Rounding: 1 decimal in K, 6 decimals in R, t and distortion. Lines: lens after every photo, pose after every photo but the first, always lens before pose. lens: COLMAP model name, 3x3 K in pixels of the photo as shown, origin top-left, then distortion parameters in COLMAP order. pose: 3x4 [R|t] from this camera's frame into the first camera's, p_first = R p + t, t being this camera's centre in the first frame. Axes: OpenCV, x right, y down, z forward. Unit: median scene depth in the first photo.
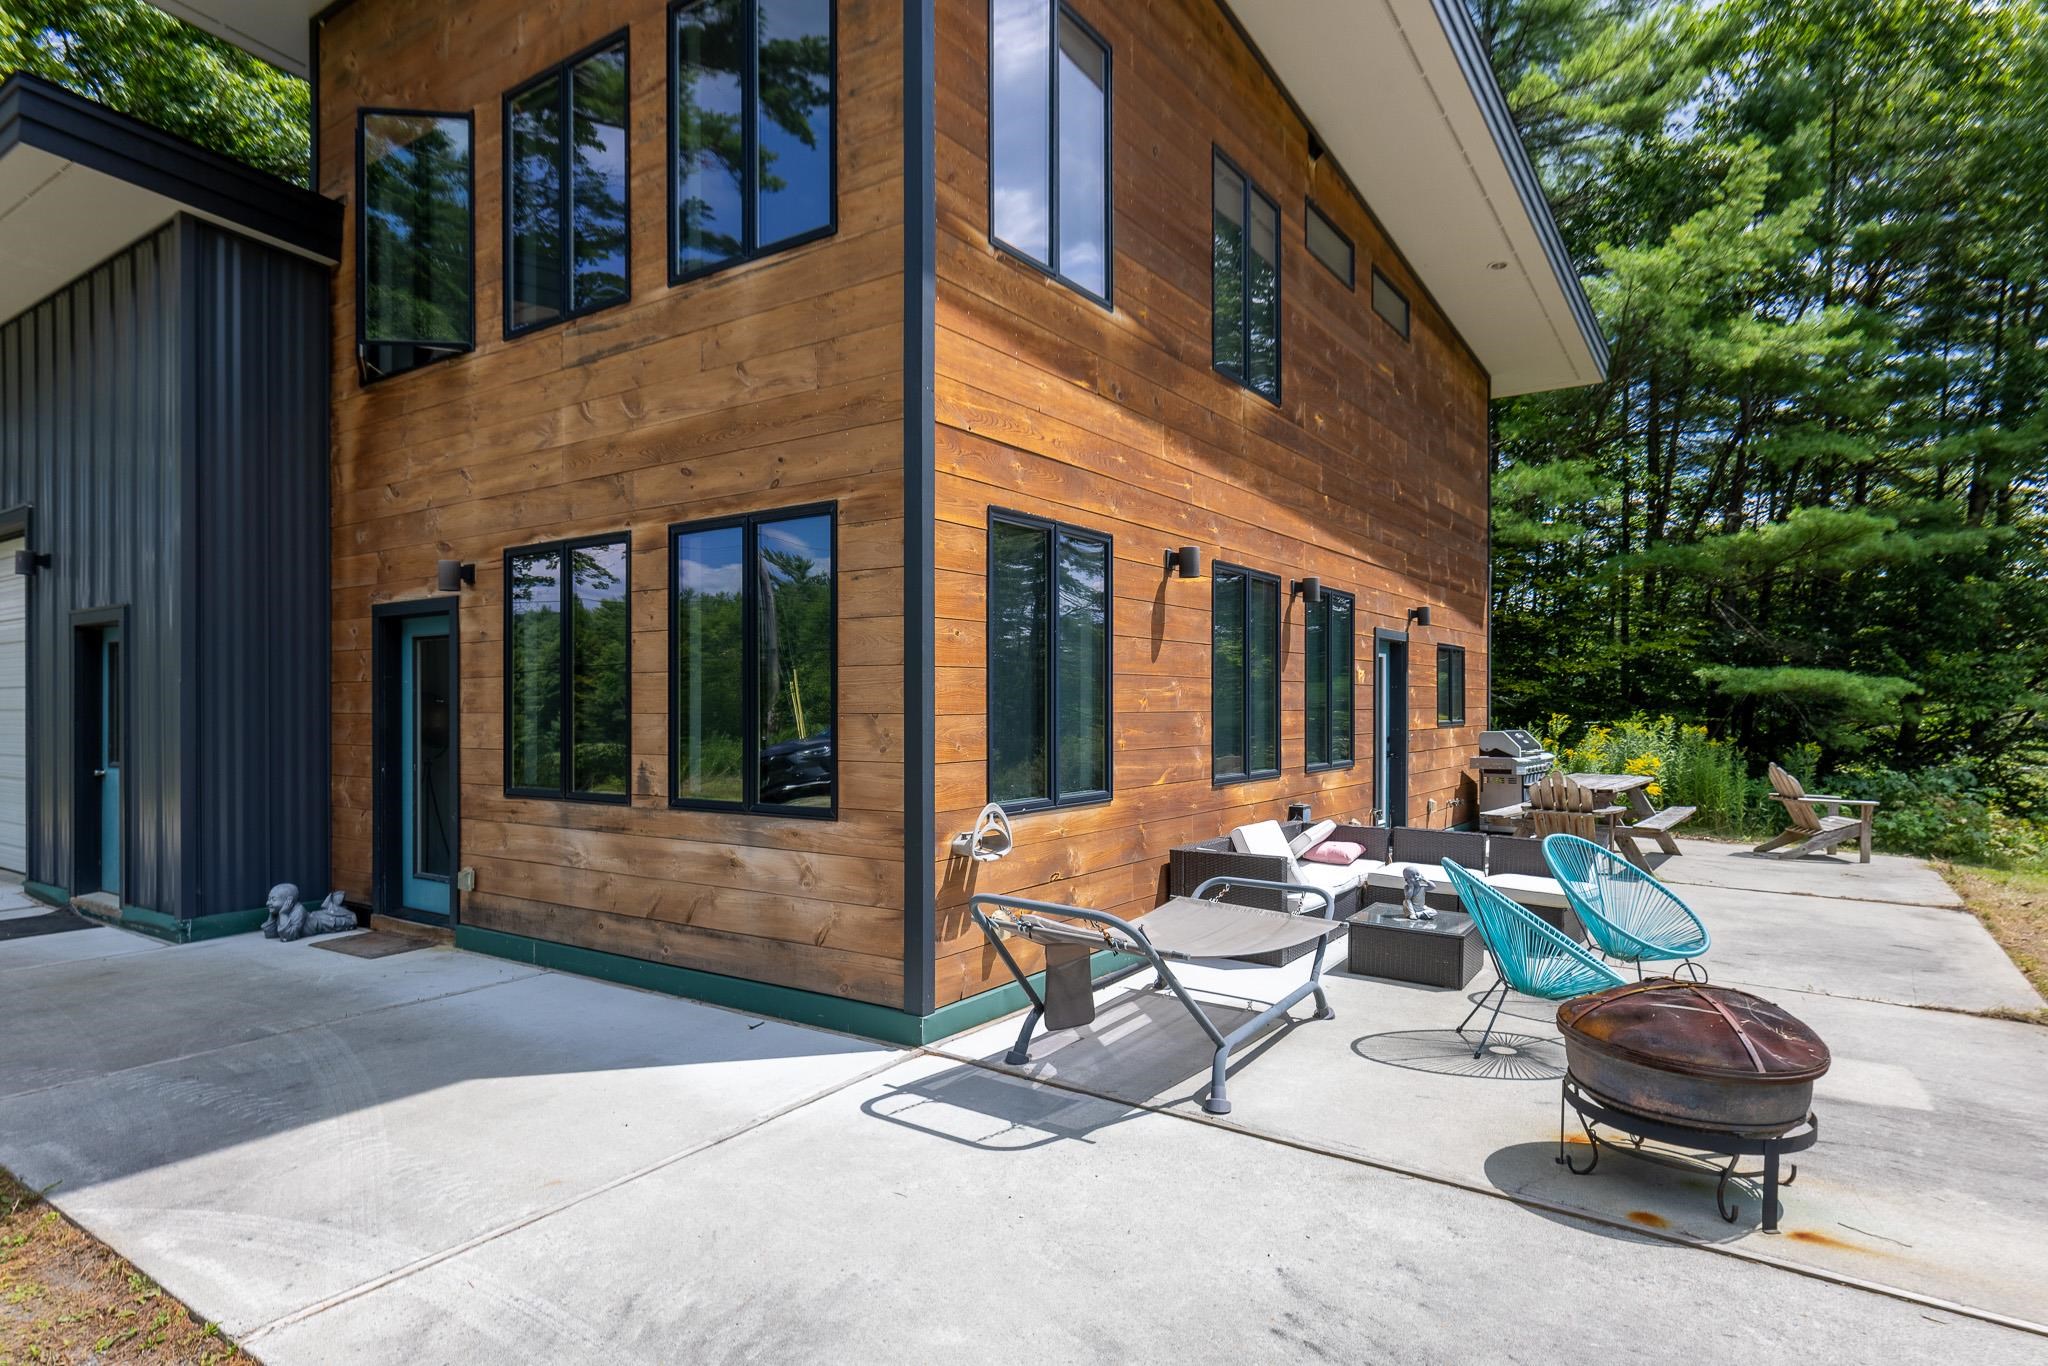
lens RADIAL K [[1125.6, 0, 985.7], [0, 1125.6, 689.0], [0, 0, 1]] dist [0.034533, -0.000362]
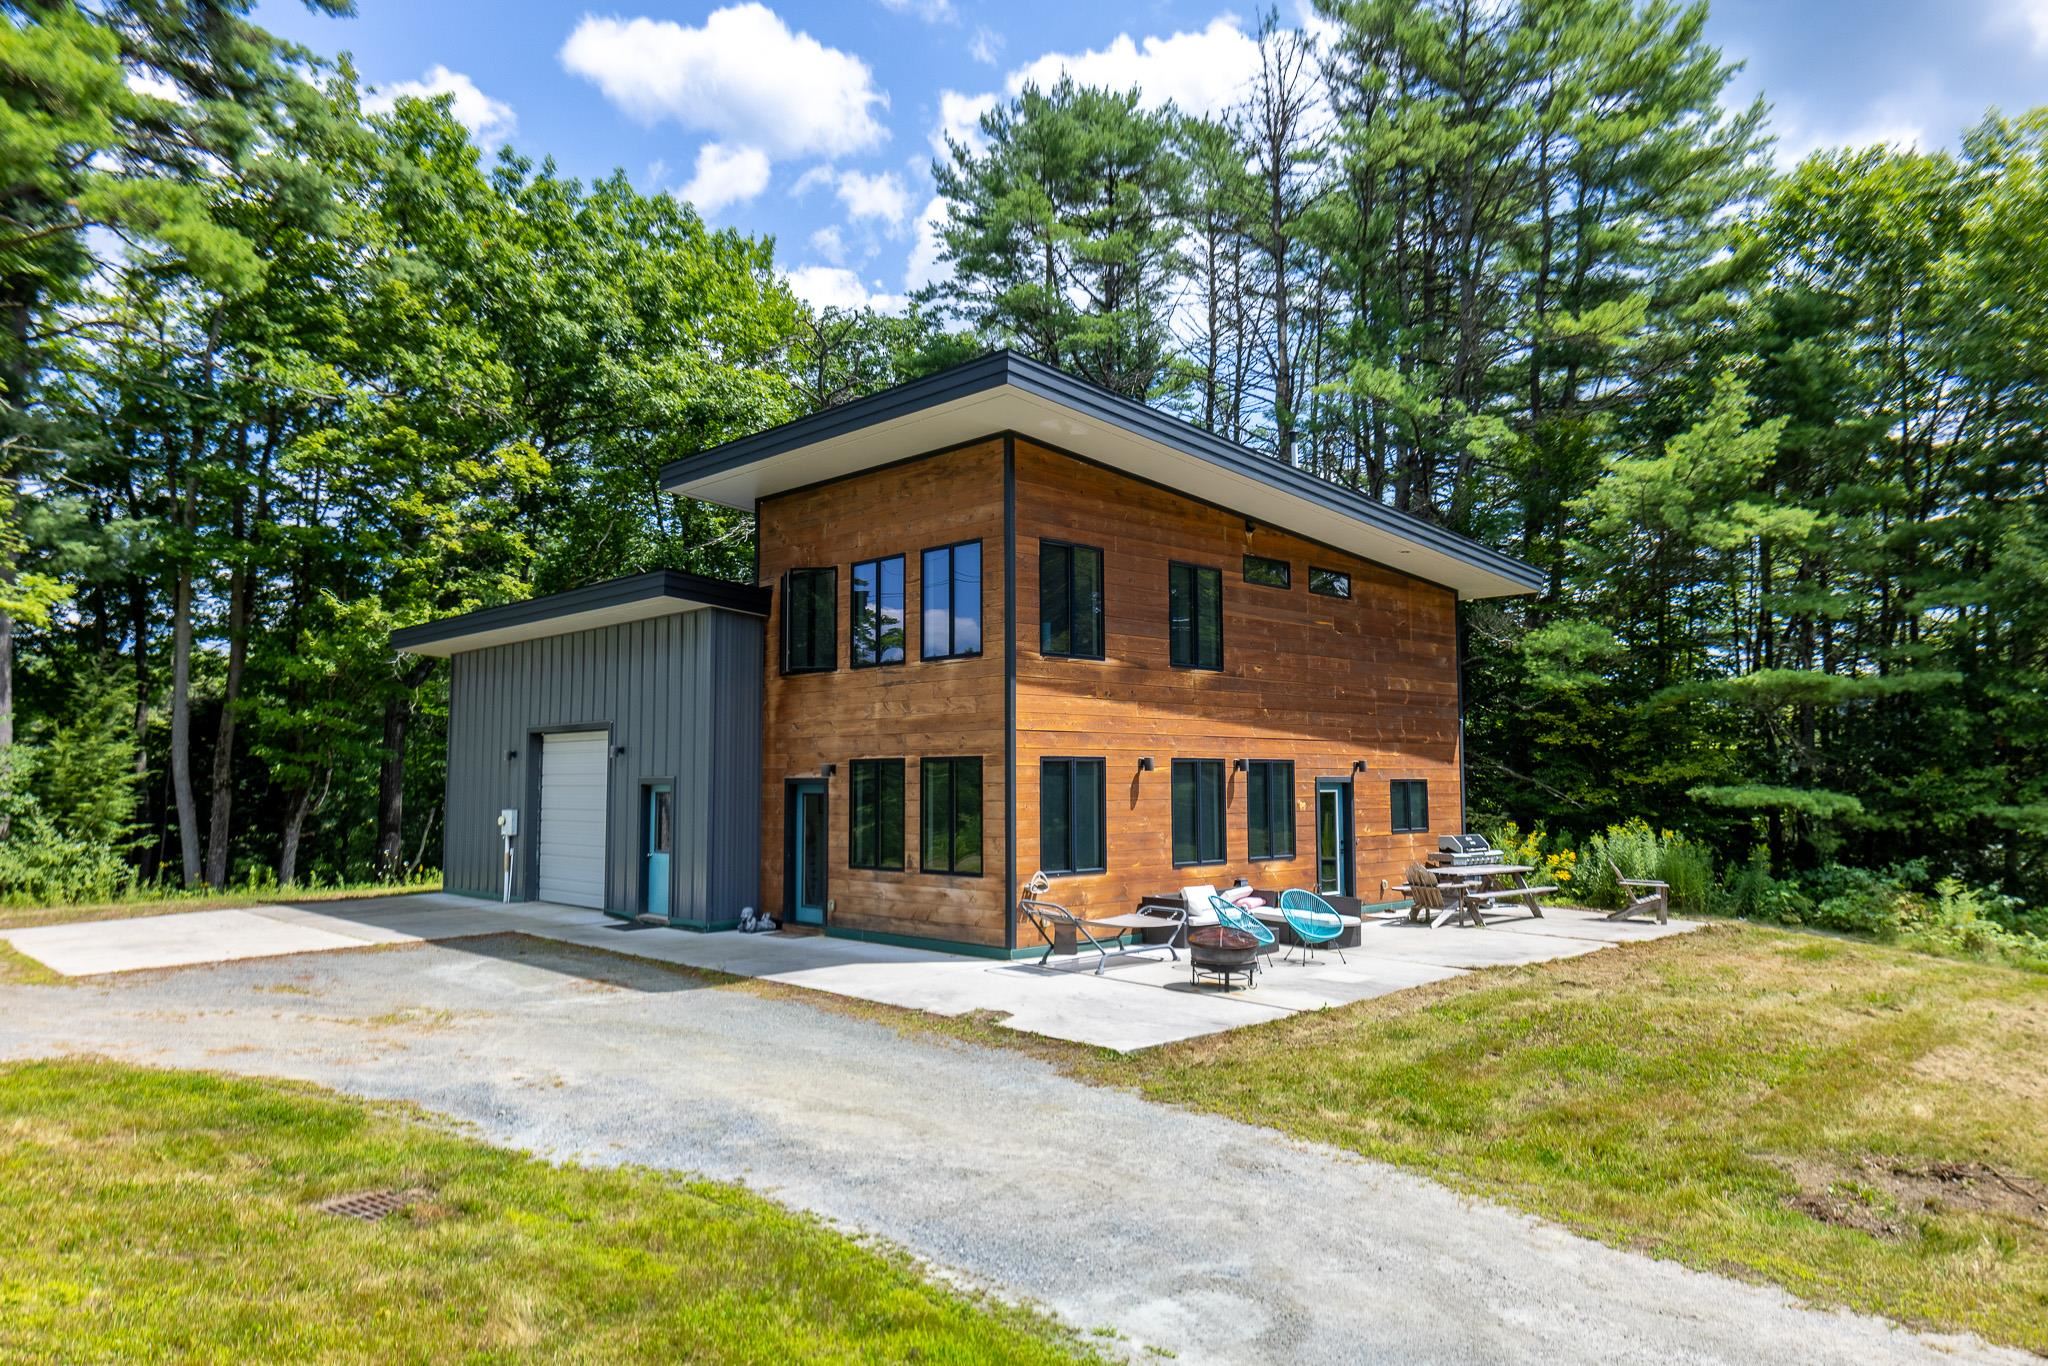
lens RADIAL K [[1329.1, 0, 1024.0], [0, 1329.1, 683.0], [0, 0, 1]] dist [0.047251, 0.000180]
pose [[0.984561, -0.012450, -0.174600, 0.392429], [0.002520, 0.998372, -0.056979, -0.122626], [0.175026, 0.055659, 0.982989, -1.585392]]
